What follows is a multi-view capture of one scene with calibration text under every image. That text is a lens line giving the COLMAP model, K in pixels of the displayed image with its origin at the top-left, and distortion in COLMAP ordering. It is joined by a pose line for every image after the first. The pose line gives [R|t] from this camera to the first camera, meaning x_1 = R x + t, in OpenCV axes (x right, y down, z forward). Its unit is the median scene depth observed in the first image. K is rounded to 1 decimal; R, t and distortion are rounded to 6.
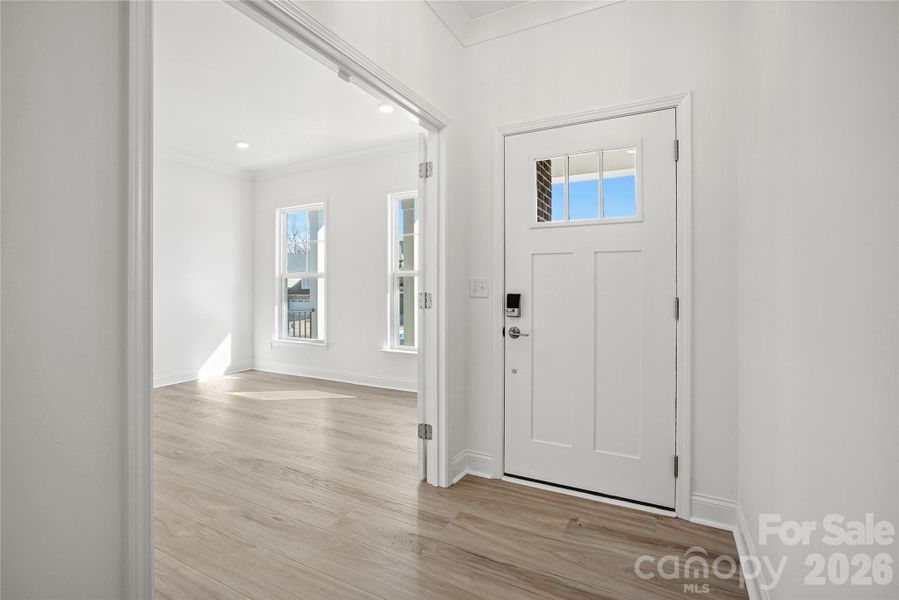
lens RADIAL K [[420.8, 0, 448.2], [0, 420.8, 287.6], [0, 0, 1]] dist [-0.048053, 0.023688]
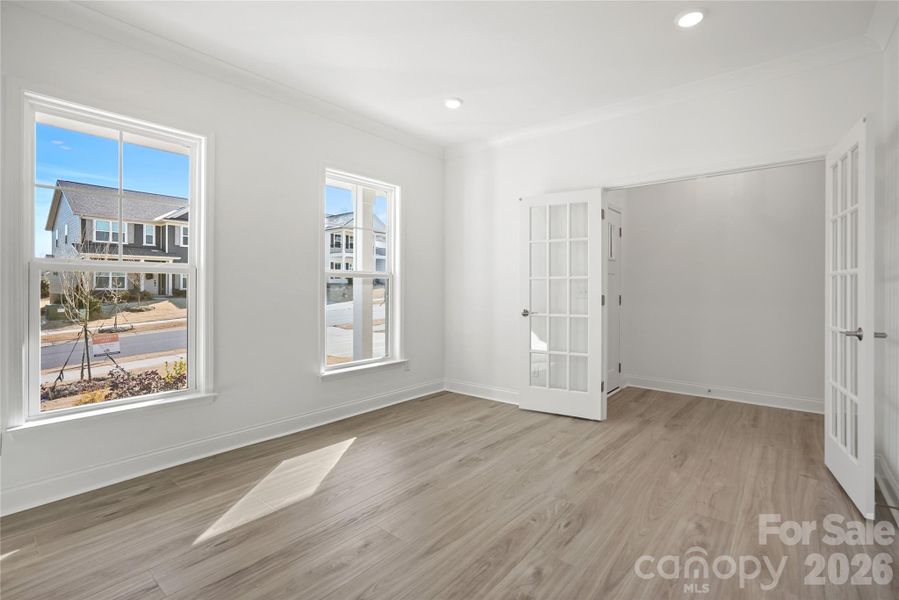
lens RADIAL K [[420.8, 0, 448.2], [0, 420.8, 287.6], [0, 0, 1]] dist [-0.048053, 0.023688]
pose [[0.211558, 0.000801, 0.977365, -0.834669], [0.001385, 0.999998, -0.001119, -0.005471], [-0.977364, 0.001590, 0.211557, 0.623365]]
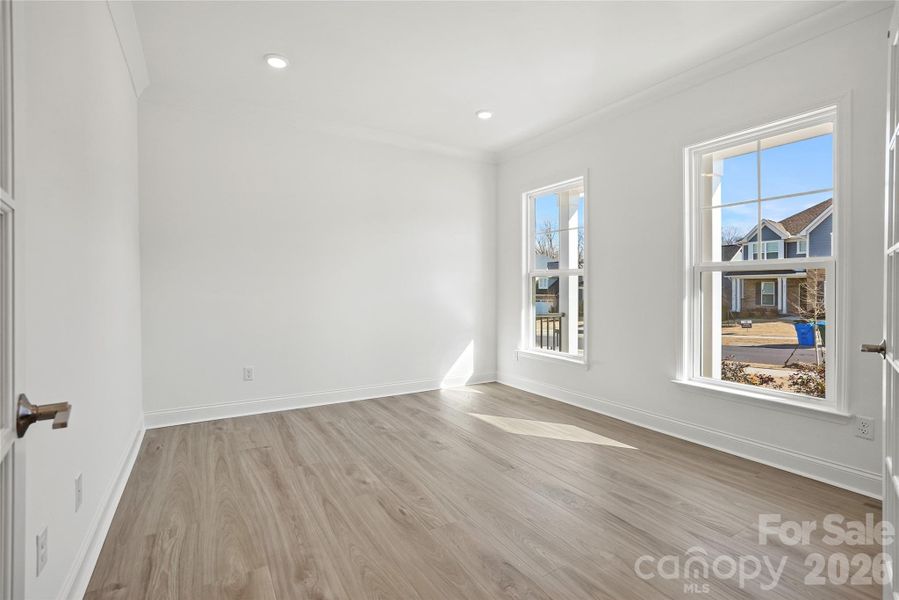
lens RADIAL K [[420.8, 0, 448.2], [0, 420.8, 287.6], [0, 0, 1]] dist [-0.048053, 0.023688]
pose [[0.854113, 0.002472, -0.520081, -0.120543], [-0.001997, 0.999997, 0.001474, -0.001568], [0.520083, -0.000220, 0.854115, 0.241649]]
